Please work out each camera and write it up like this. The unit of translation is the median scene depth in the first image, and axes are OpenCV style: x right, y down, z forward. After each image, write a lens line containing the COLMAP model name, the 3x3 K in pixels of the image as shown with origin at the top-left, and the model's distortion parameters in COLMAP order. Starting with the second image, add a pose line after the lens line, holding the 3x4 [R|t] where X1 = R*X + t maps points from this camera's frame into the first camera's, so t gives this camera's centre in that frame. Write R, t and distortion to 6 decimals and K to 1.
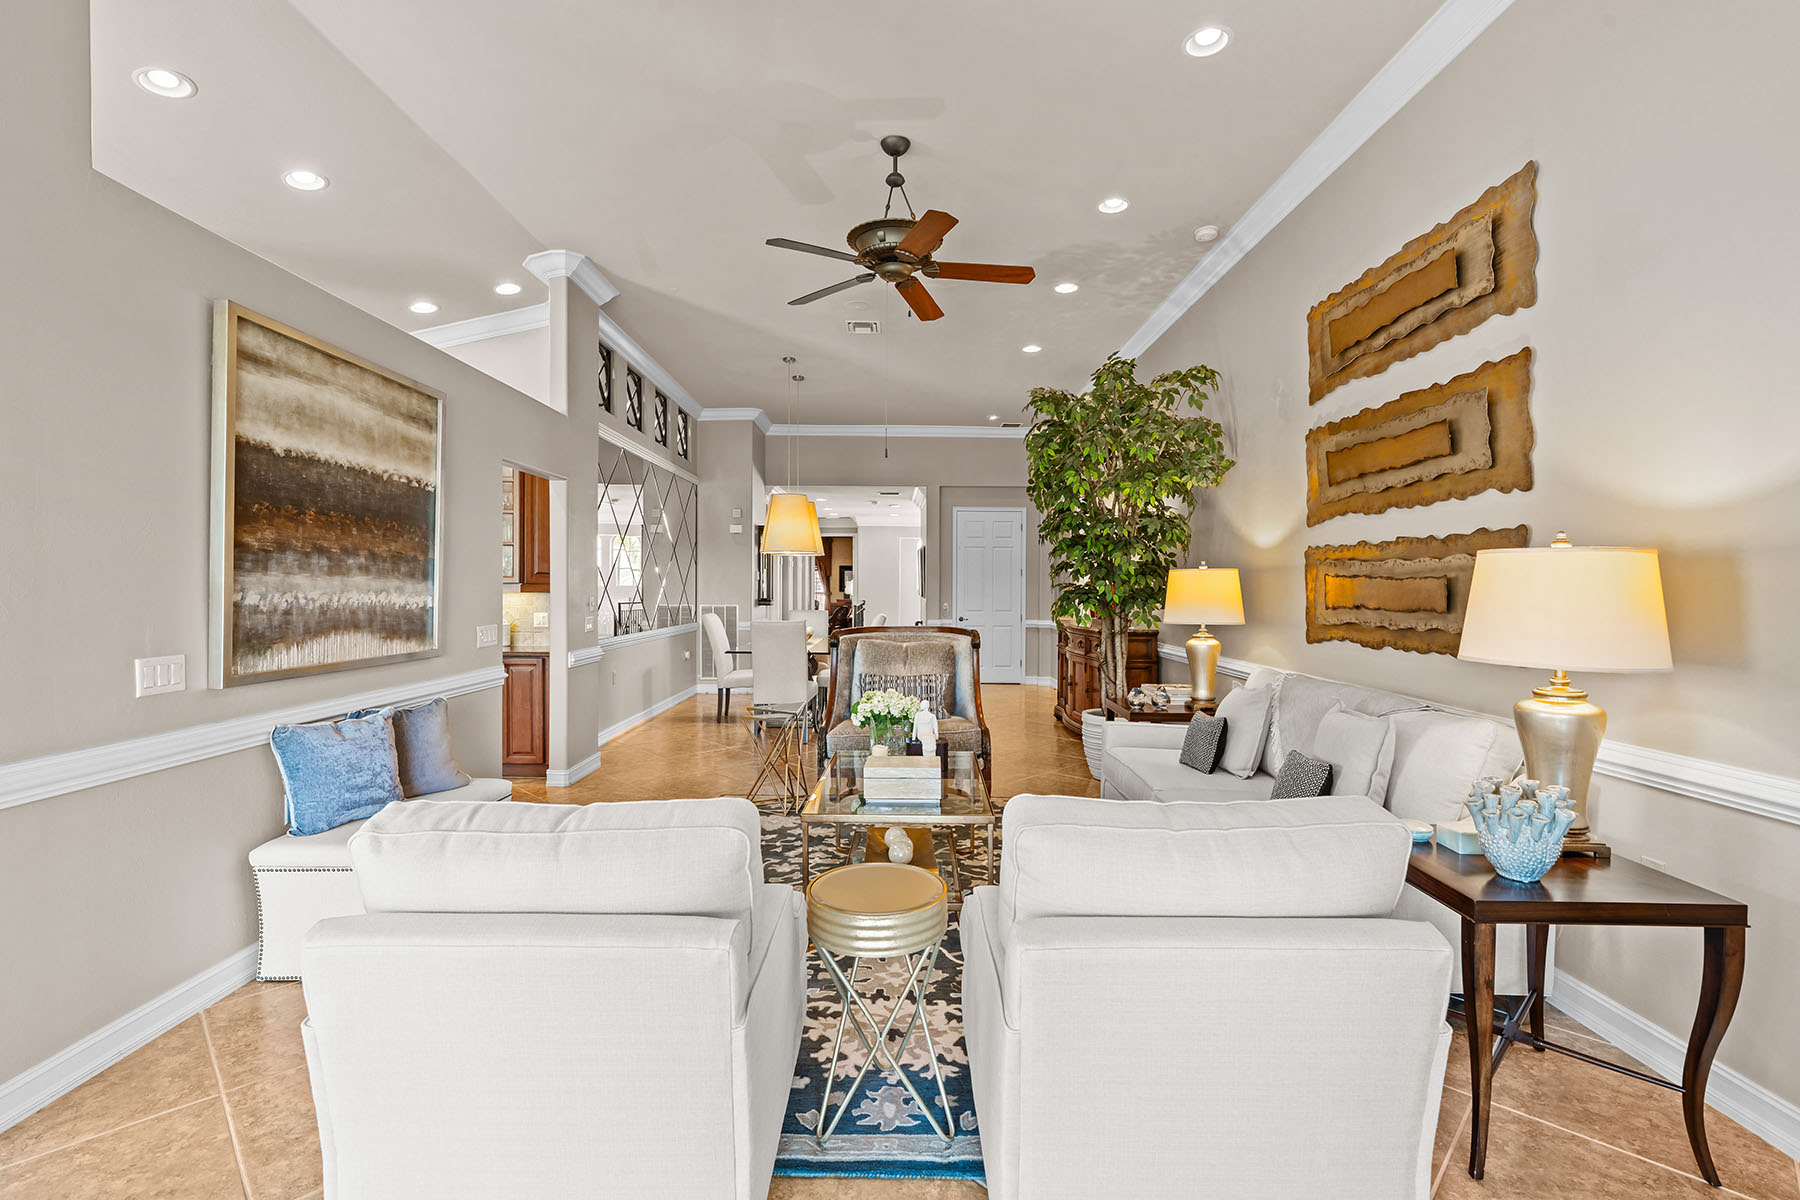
lens RADIAL K [[803.9, 0, 897.5], [0, 803.9, 596.1], [0, 0, 1]] dist [-0.006041, 0.000134]
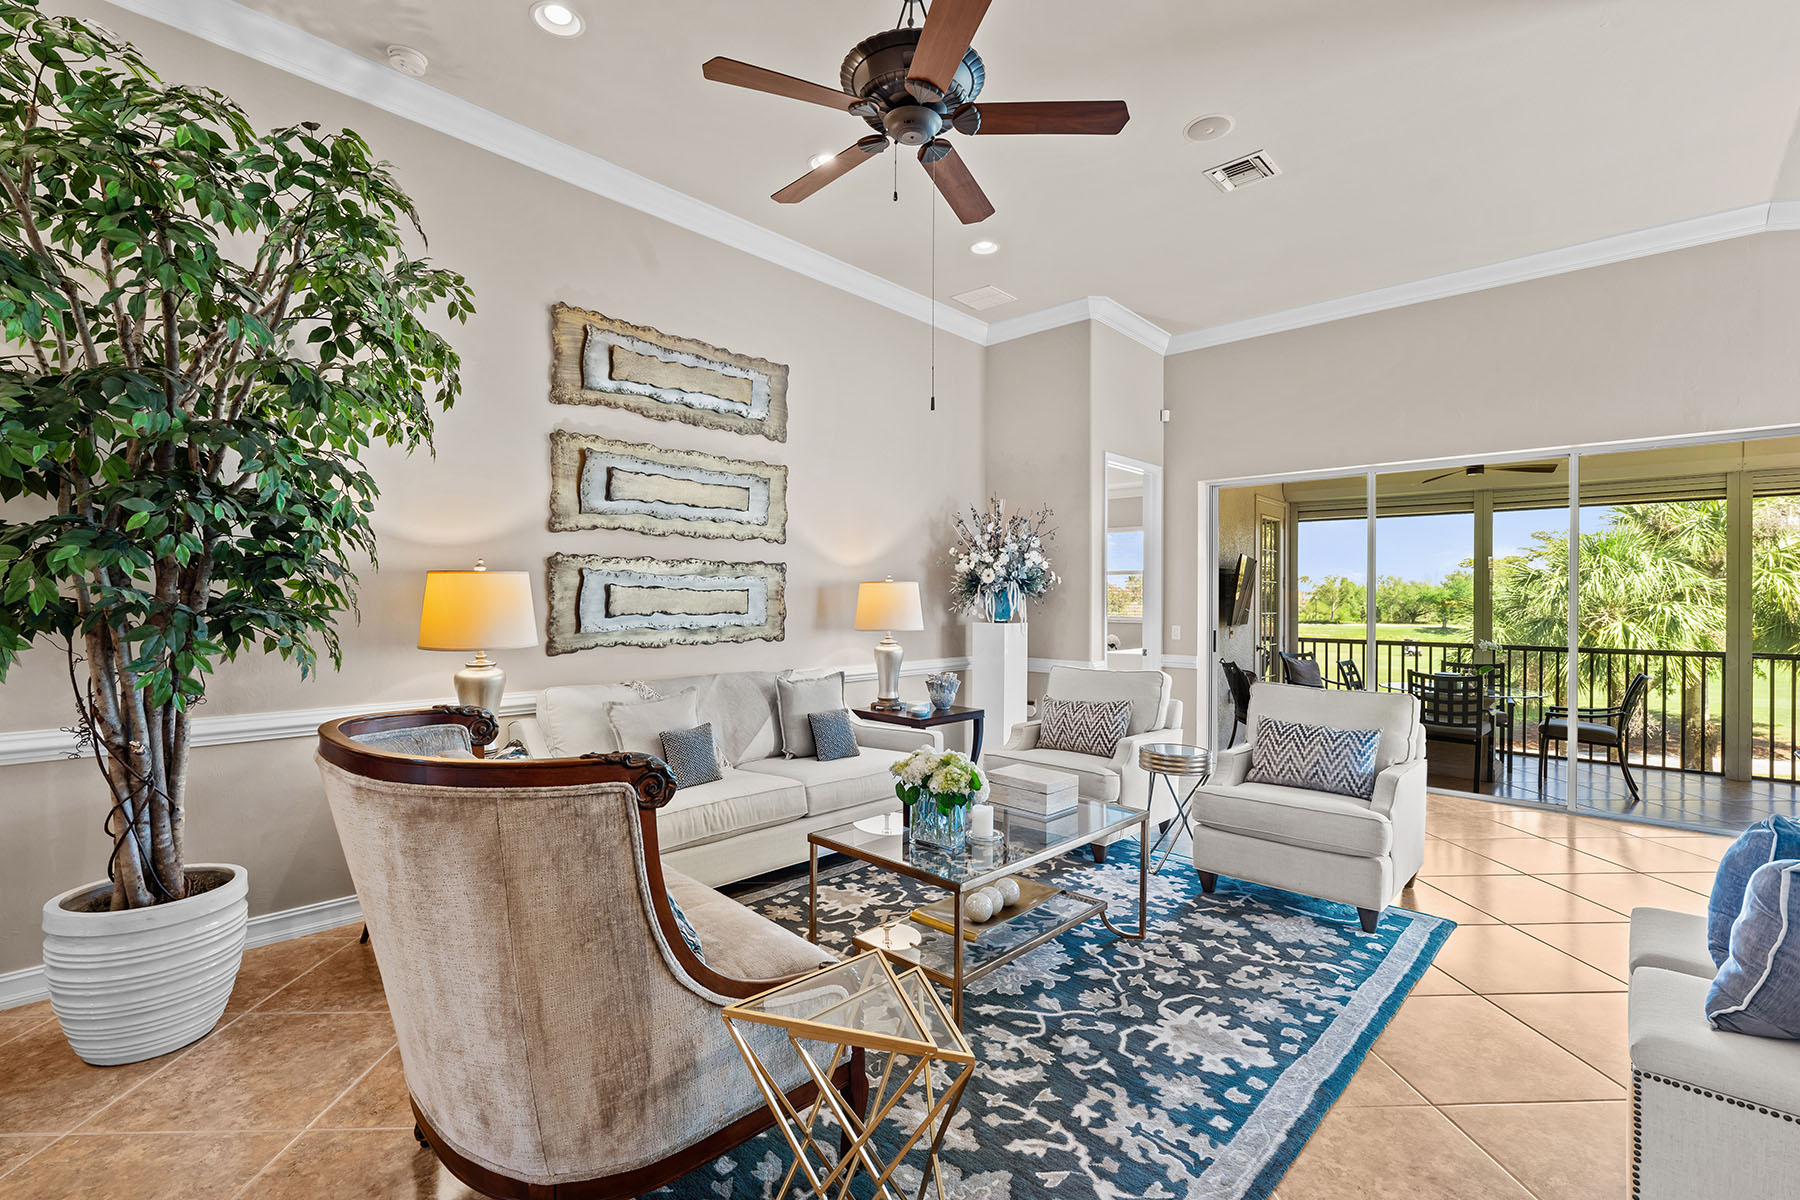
lens RADIAL K [[807.4, 0, 897.4], [0, 807.4, 598.6], [0, 0, 1]] dist [-0.006113, 0.000948]
pose [[-0.733121, -0.009053, 0.680038, -0.520386], [-0.000643, 0.999920, 0.012618, -0.024804], [-0.680098, 0.008813, -0.733068, 1.732309]]
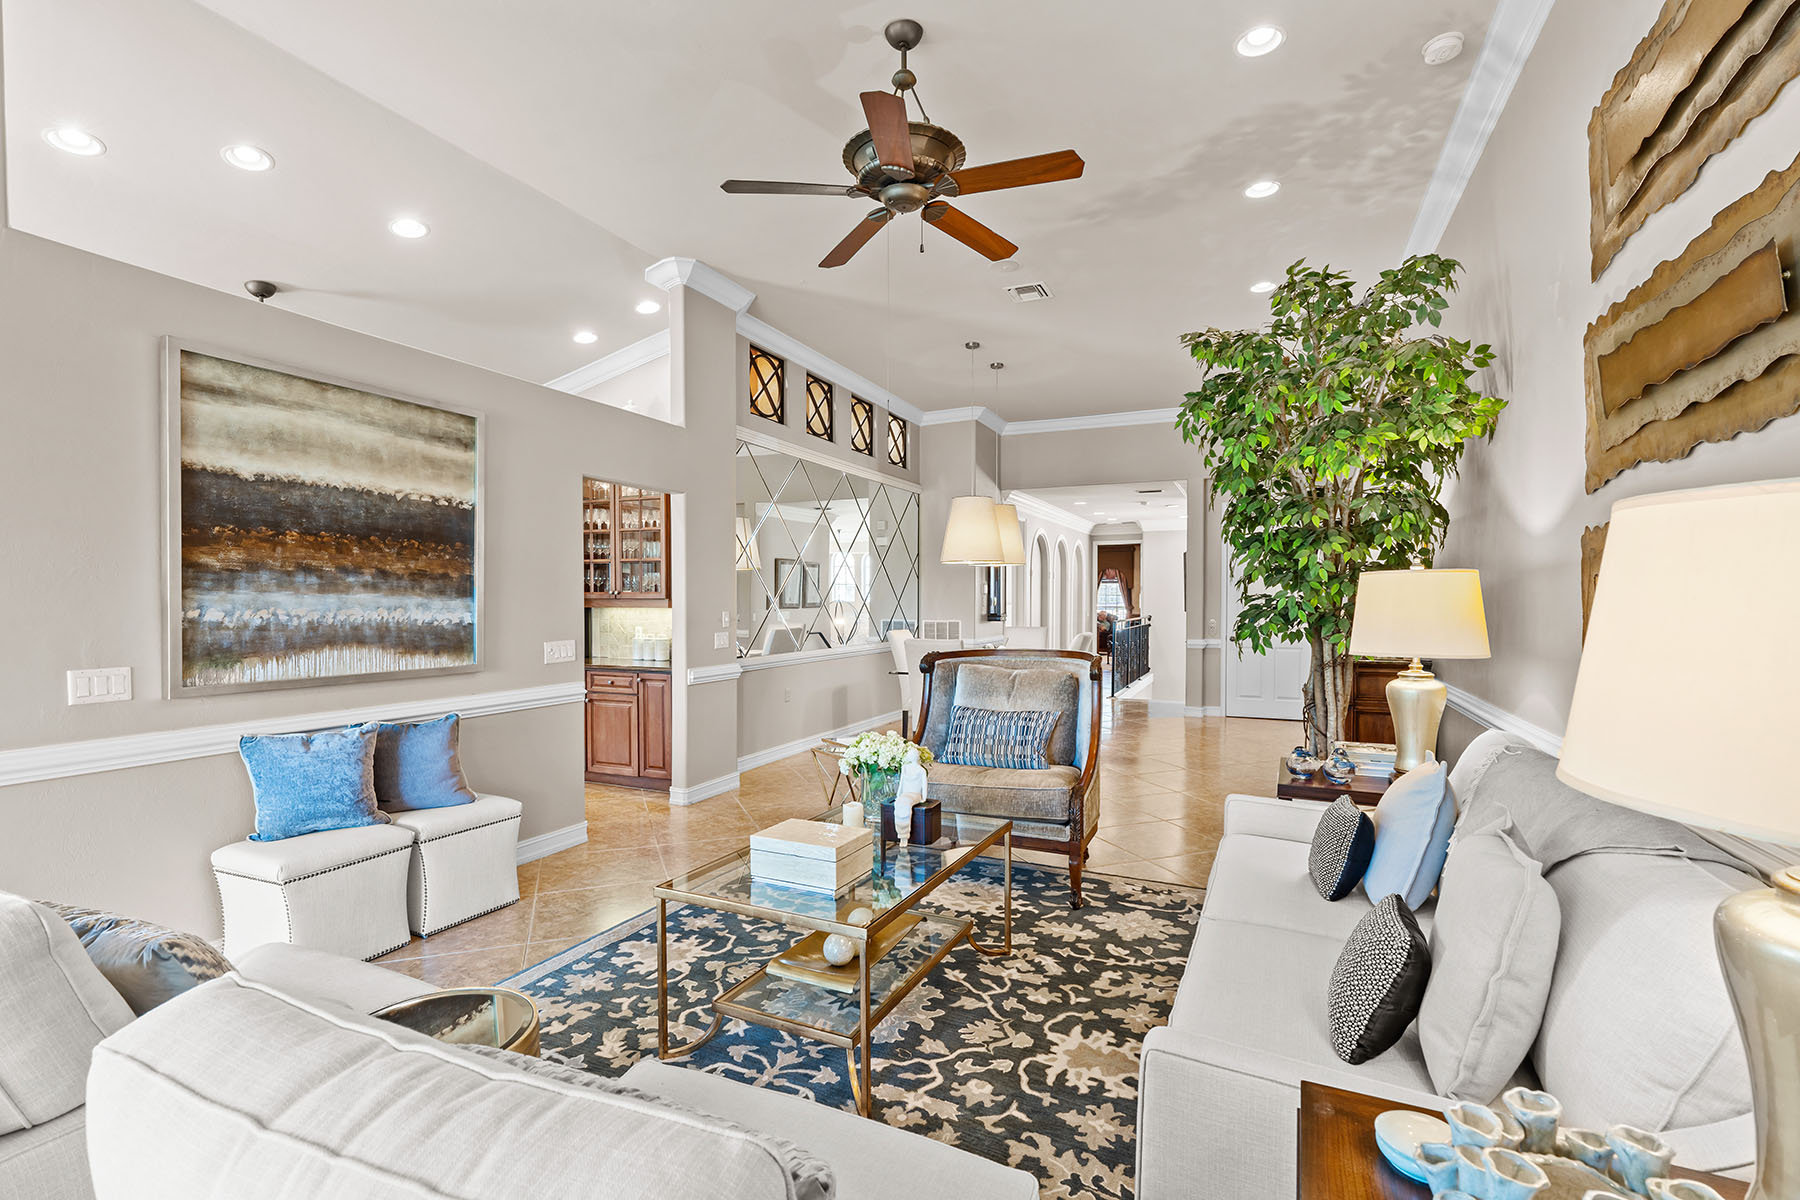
lens RADIAL K [[820.1, 0, 891.2], [0, 820.1, 618.3], [0, 0, 1]] dist [-0.004877, -0.000089]
pose [[0.907551, 0.003830, -0.419925, 0.371792], [0.000325, 0.999952, 0.009822, -0.002689], [0.419942, -0.009051, 0.907506, 0.309028]]
